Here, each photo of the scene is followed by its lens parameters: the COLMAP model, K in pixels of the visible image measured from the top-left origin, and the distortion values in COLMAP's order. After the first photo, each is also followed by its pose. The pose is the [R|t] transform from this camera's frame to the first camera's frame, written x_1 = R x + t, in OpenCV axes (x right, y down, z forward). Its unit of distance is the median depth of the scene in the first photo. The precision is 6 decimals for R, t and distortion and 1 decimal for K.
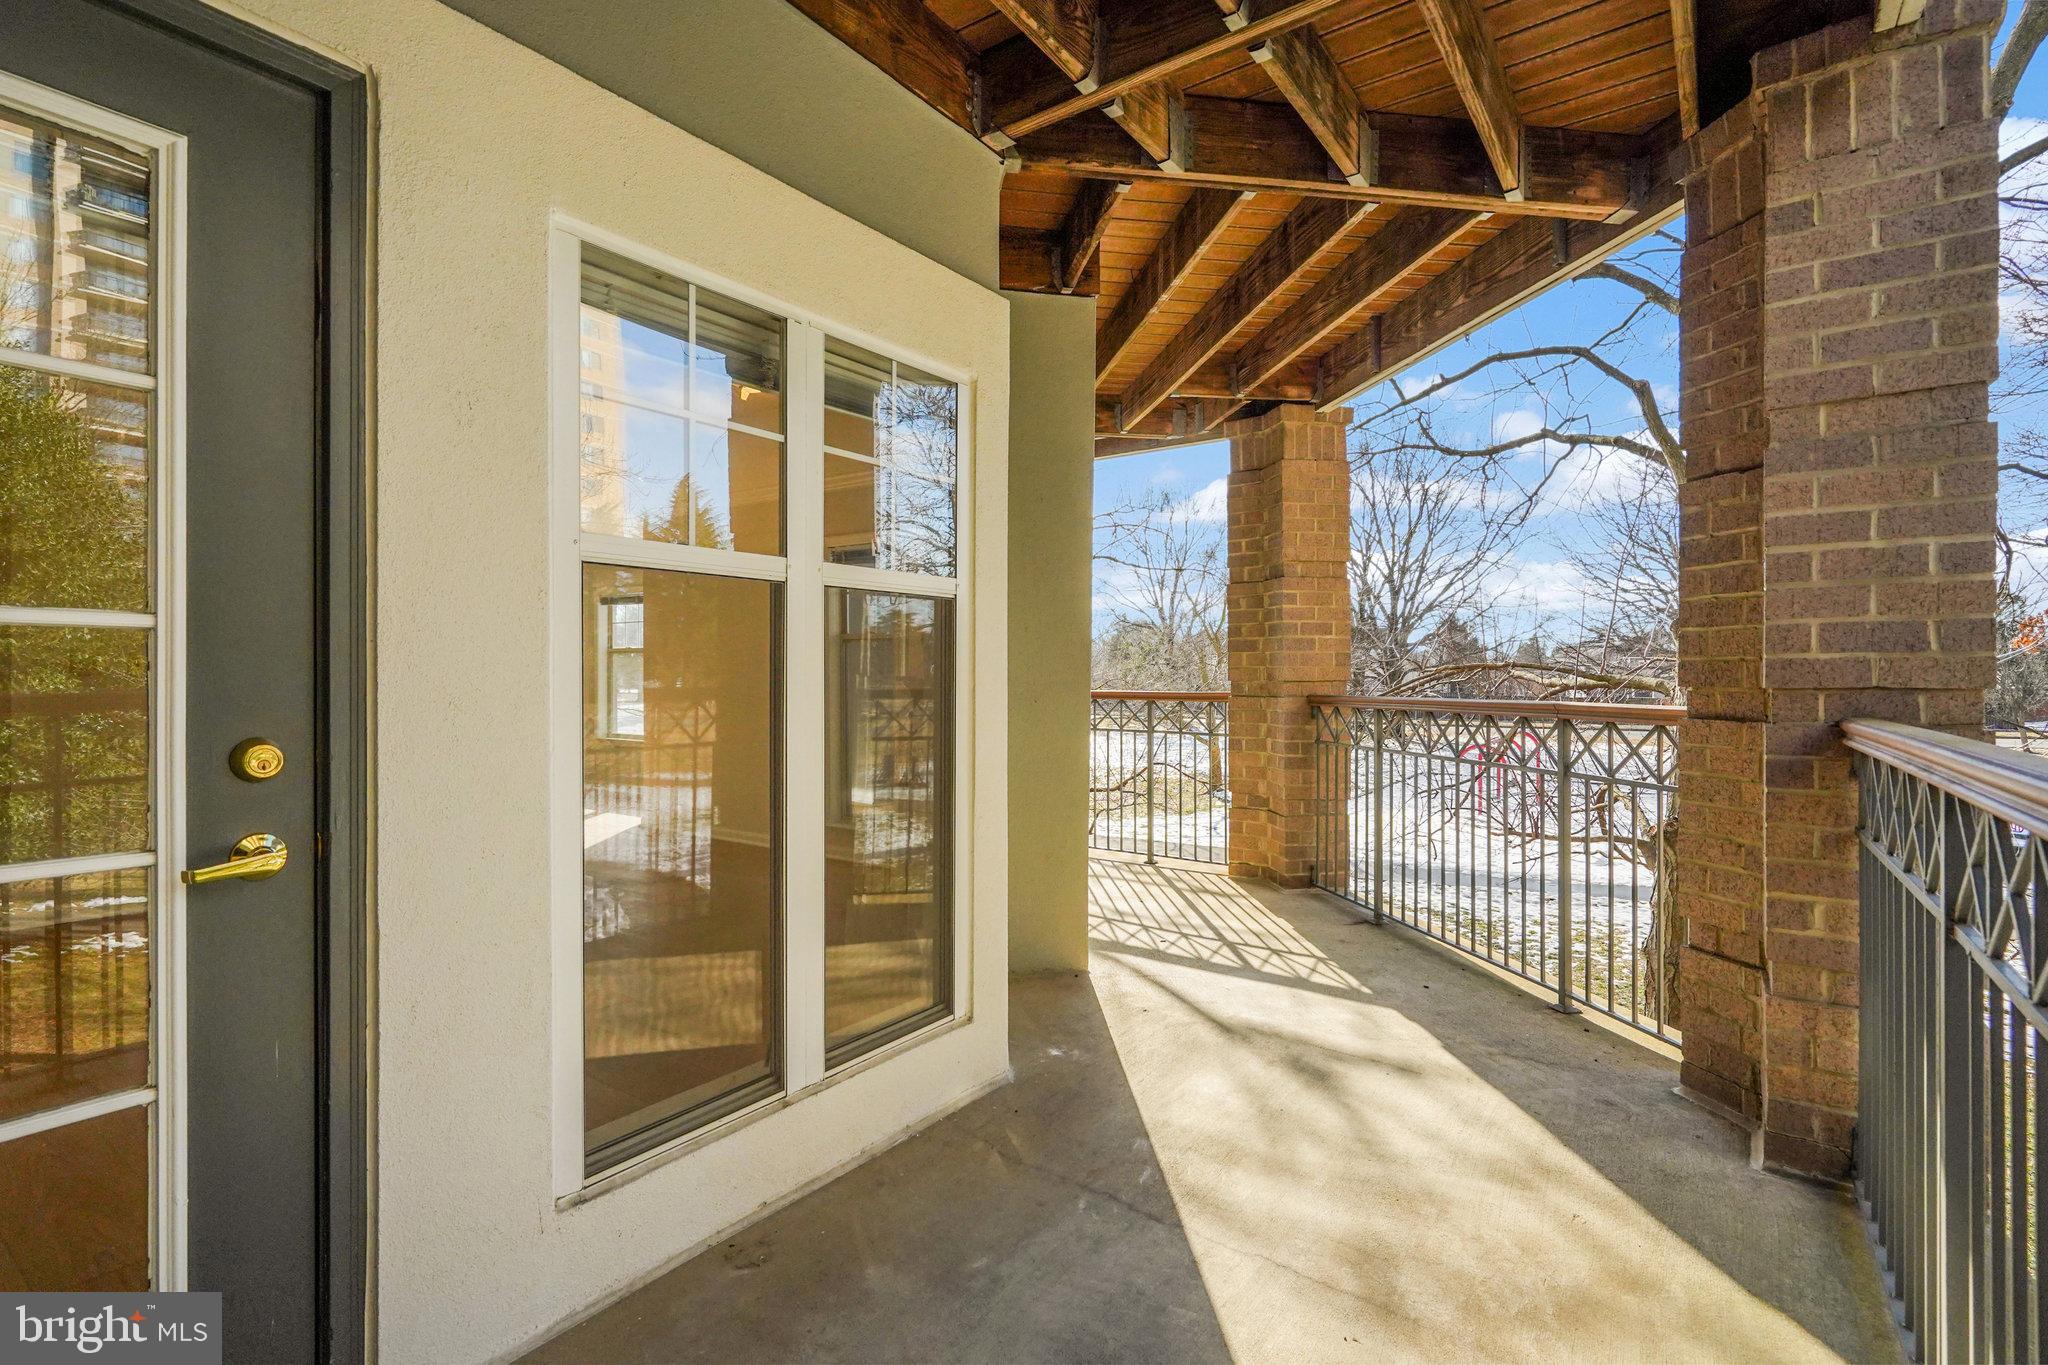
lens RADIAL K [[944.5, 0, 1013.5], [0, 944.5, 671.0], [0, 0, 1]] dist [0.010016, -0.000860]
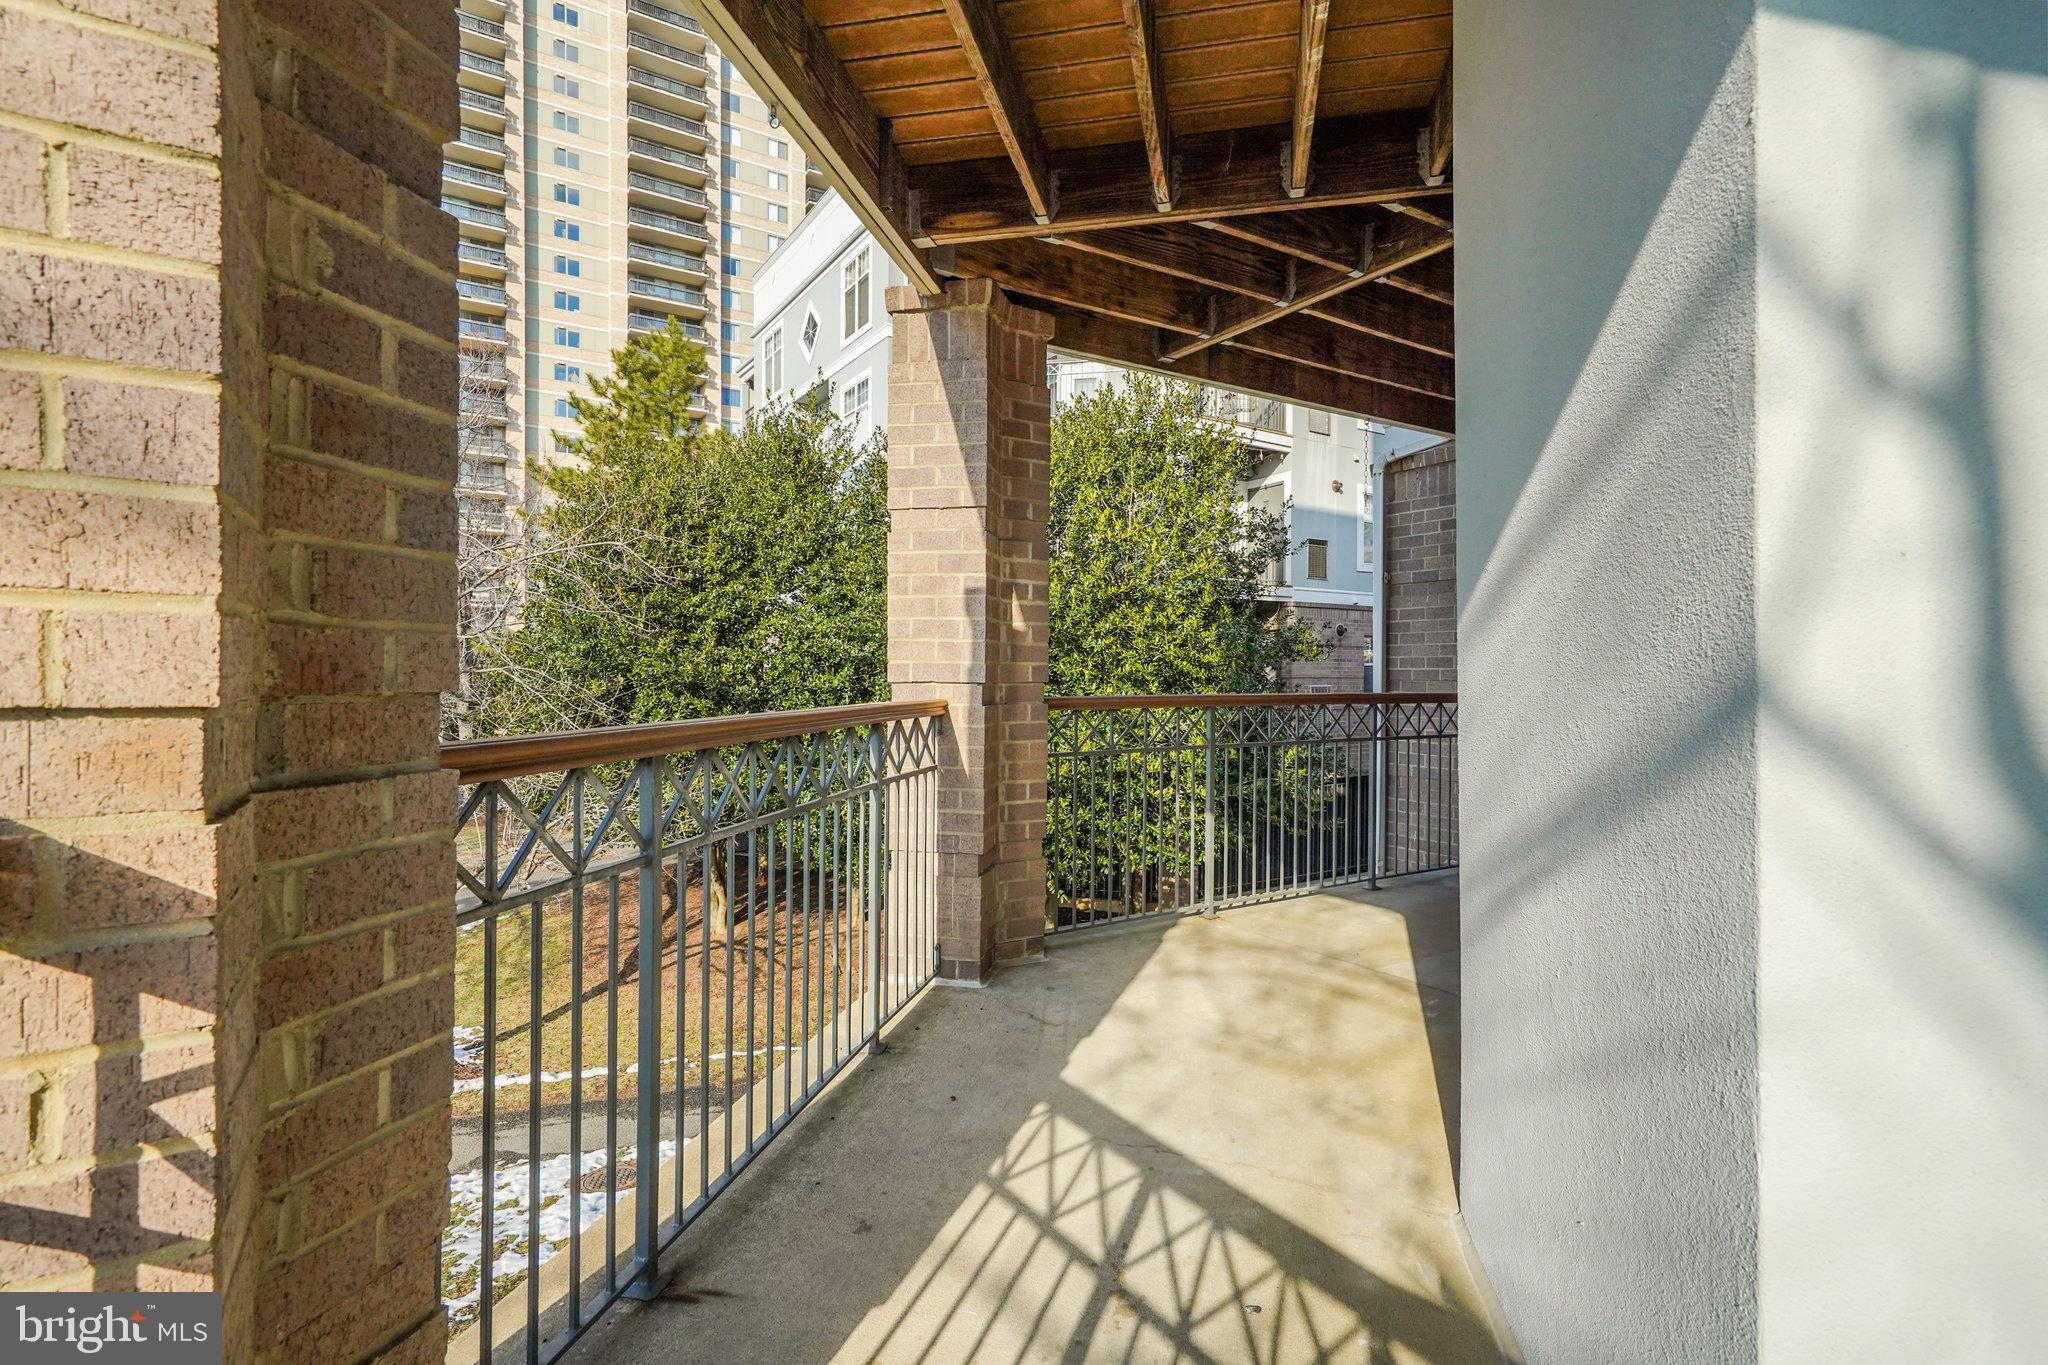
lens RADIAL K [[944.5, 0, 1013.5], [0, 944.5, 671.0], [0, 0, 1]] dist [0.010016, -0.000860]
pose [[-0.919322, -0.000205, 0.393506, 0.096905], [-0.003979, 0.999954, -0.008775, 0.008401], [-0.393485, -0.009633, -0.919280, 1.524372]]
